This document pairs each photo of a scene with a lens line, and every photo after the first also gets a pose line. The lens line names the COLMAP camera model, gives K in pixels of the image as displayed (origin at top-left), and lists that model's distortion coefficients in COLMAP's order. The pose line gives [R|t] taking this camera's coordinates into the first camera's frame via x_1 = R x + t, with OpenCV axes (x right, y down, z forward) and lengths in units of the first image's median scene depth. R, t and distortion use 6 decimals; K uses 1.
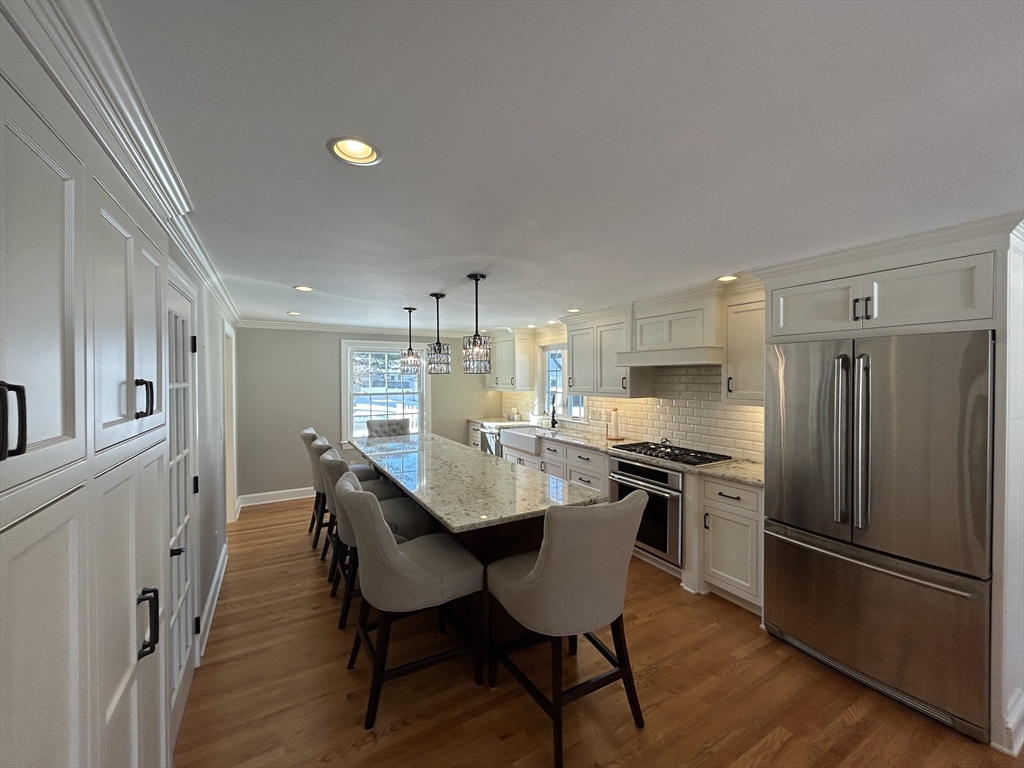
lens RADIAL K [[411.3, 0, 513.7], [0, 411.3, 380.7], [0, 0, 1]] dist [-0.001759, 0.001074]
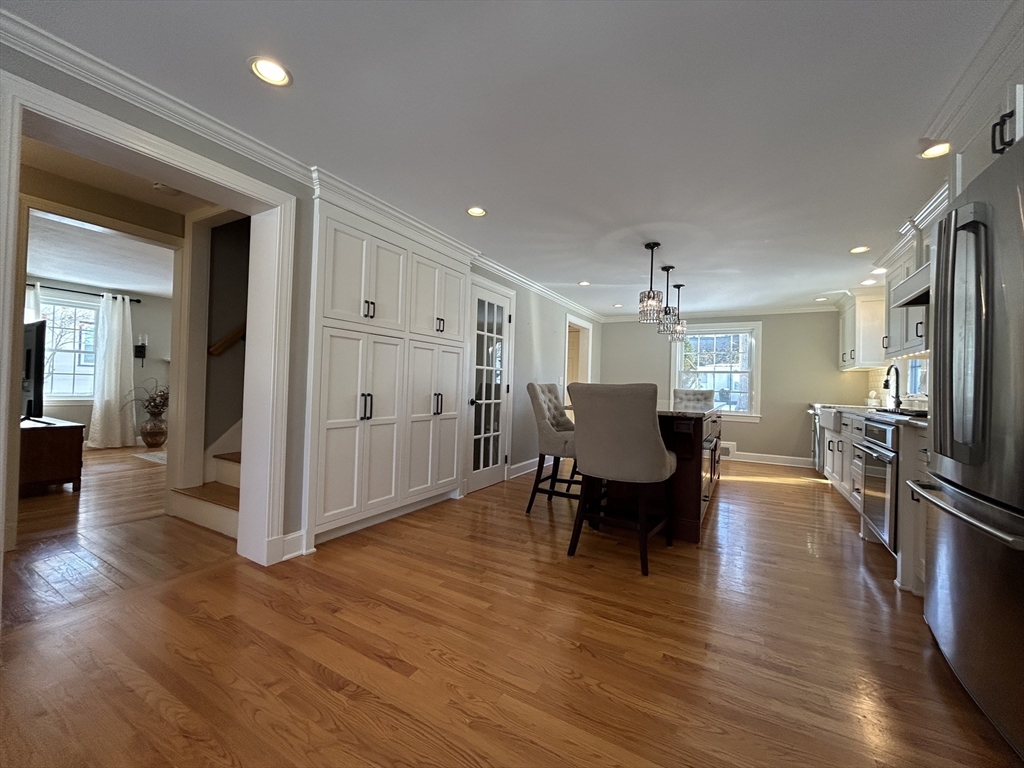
lens RADIAL K [[411.3, 0, 513.7], [0, 411.3, 380.7], [0, 0, 1]] dist [-0.001759, 0.001074]
pose [[0.501425, 0.005643, -0.865183, 0.620674], [-0.040070, 0.999057, -0.016707, 0.157860], [0.864273, 0.043045, 0.501178, 0.011771]]
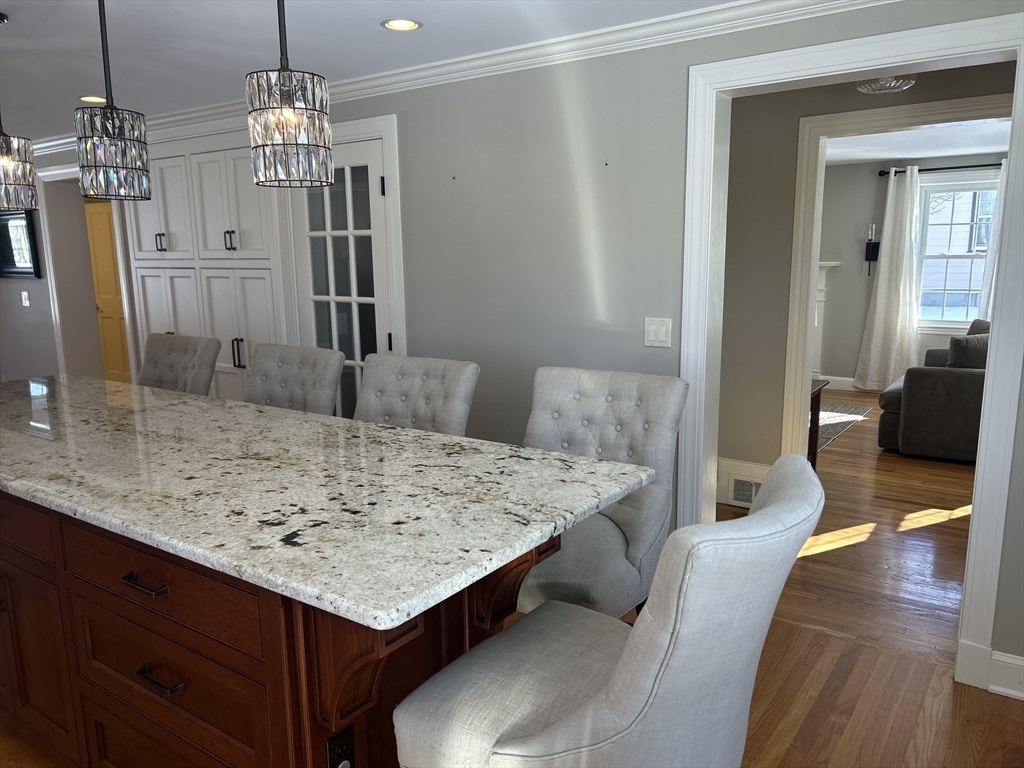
lens RADIAL K [[773.3, 0, 513.8], [0, 773.3, 390.2], [0, 0, 1]] dist [0.073142, -0.126048]
pose [[-0.912887, 0.084328, -0.399407, -0.204747], [0.009053, 0.982372, 0.186719, 0.022345], [0.408112, 0.166838, -0.897558, 1.731807]]
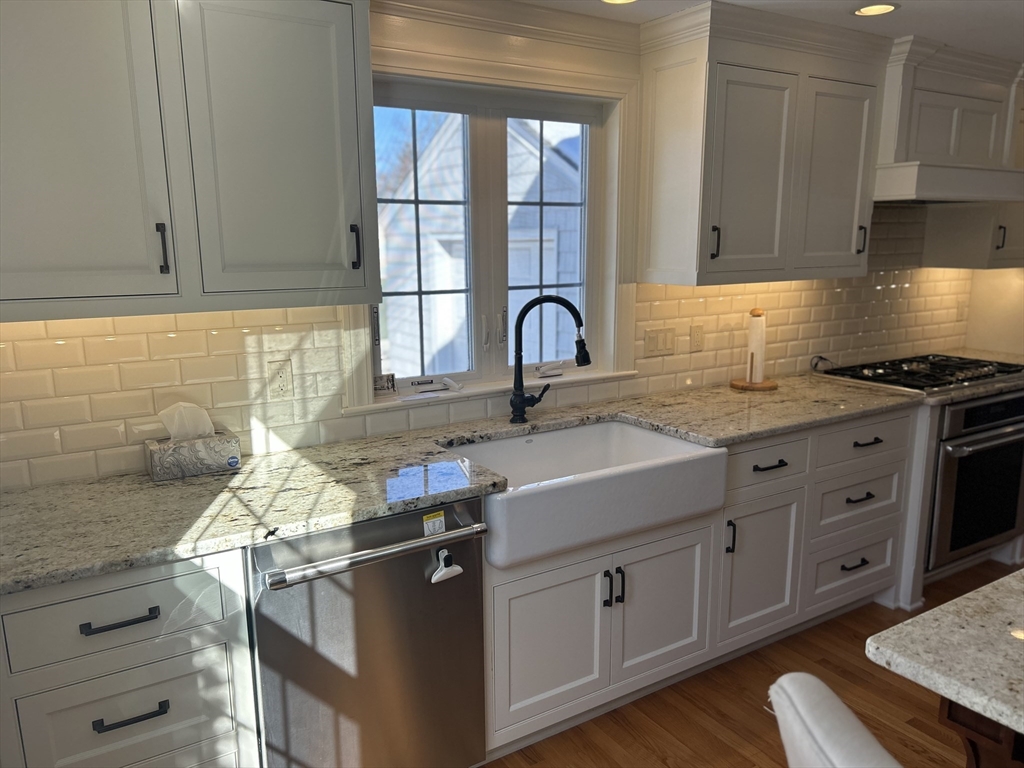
lens RADIAL K [[762.9, 0, 517.5], [0, 762.9, 392.4], [0, 0, 1]] dist [0.088213, -0.106458]
pose [[-0.042935, -0.192321, 0.980392, -0.595126], [0.018079, 0.980987, 0.193230, -0.000486], [-0.998914, 0.026020, -0.038642, 1.590887]]
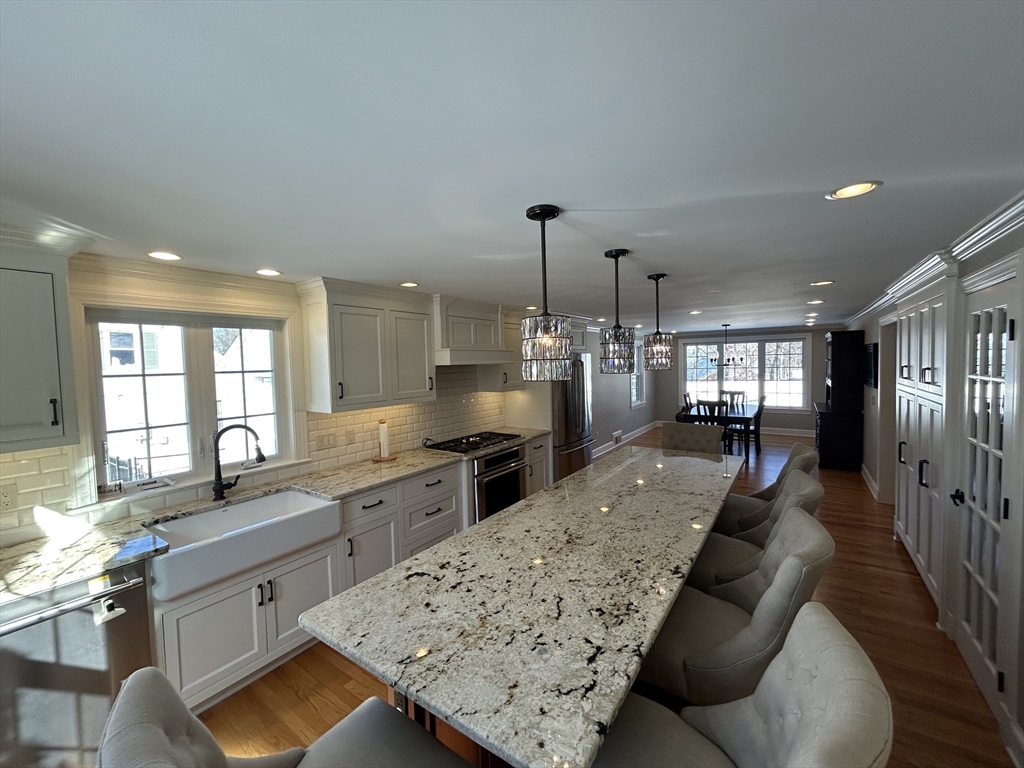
lens RADIAL K [[411.3, 0, 513.7], [0, 411.3, 380.7], [0, 0, 1]] dist [-0.001759, 0.001074]
pose [[-0.421529, -0.027346, 0.906402, -0.690028], [0.036334, 0.998233, 0.047014, -0.040311], [-0.906087, 0.052751, -0.419791, 1.389408]]
